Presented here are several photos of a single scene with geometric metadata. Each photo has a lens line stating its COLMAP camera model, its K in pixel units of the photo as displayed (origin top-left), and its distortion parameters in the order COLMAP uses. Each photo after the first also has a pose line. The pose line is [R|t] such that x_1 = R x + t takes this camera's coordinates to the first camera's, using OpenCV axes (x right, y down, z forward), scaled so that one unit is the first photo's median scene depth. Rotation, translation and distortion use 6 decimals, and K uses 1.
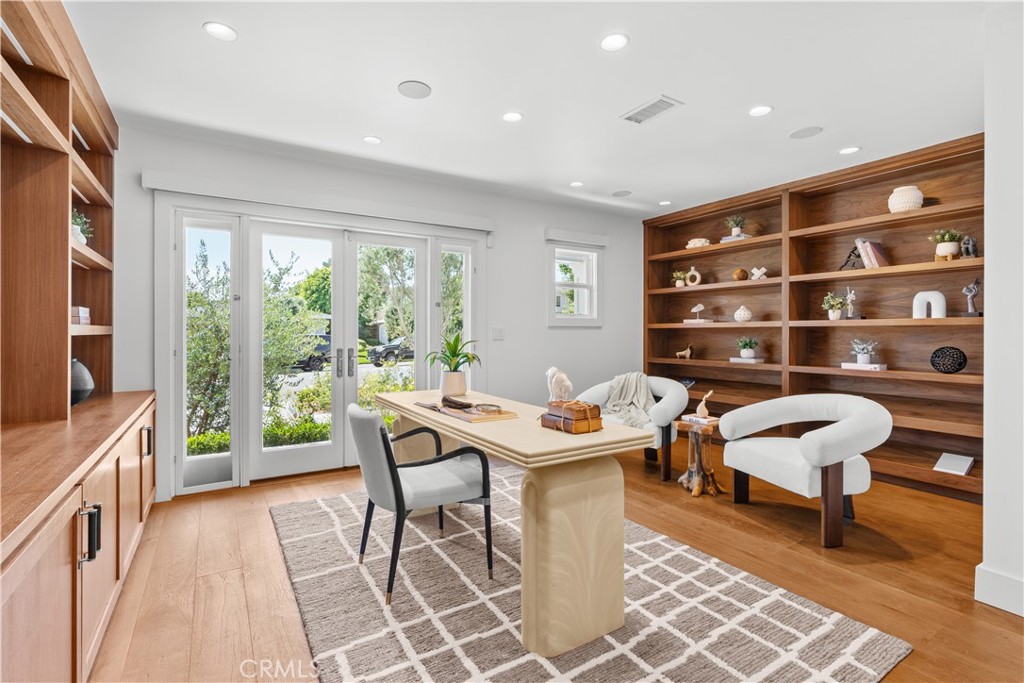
lens RADIAL K [[468.5, 0, 511.9], [0, 468.5, 333.1], [0, 0, 1]] dist [-0.005130, -0.000143]
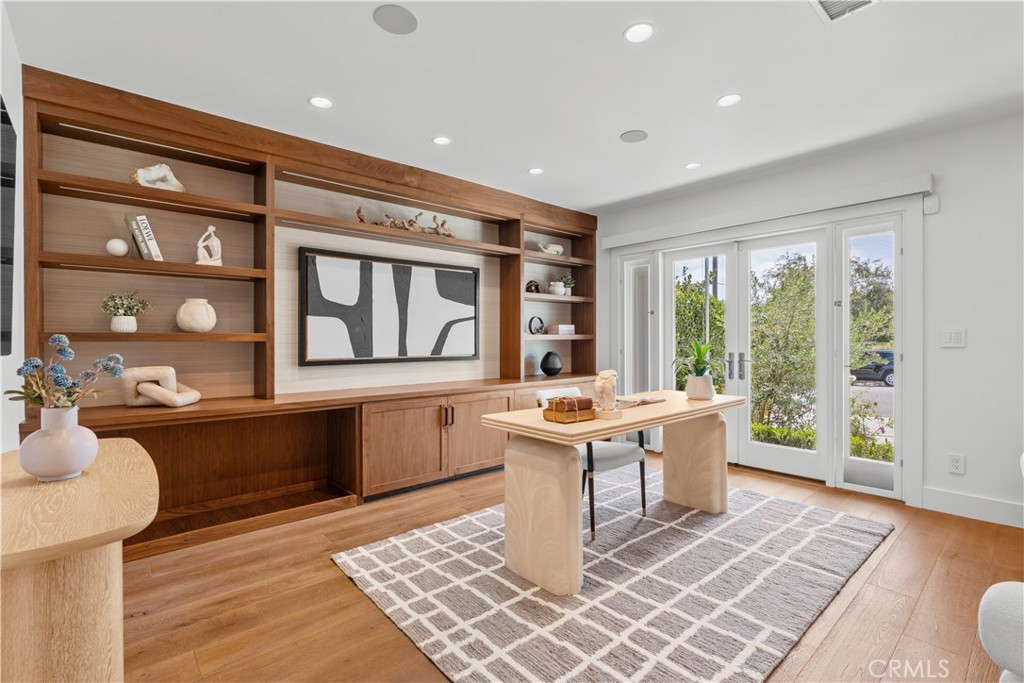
lens RADIAL K [[468.5, 0, 514.8], [0, 468.5, 342.3], [0, 0, 1]] dist [-0.005130, -0.000143]
pose [[0.177050, 0.008644, -0.984164, 1.150830], [0.003094, 0.999952, 0.009339, -0.003743], [0.984197, -0.004699, 0.177015, 0.600699]]
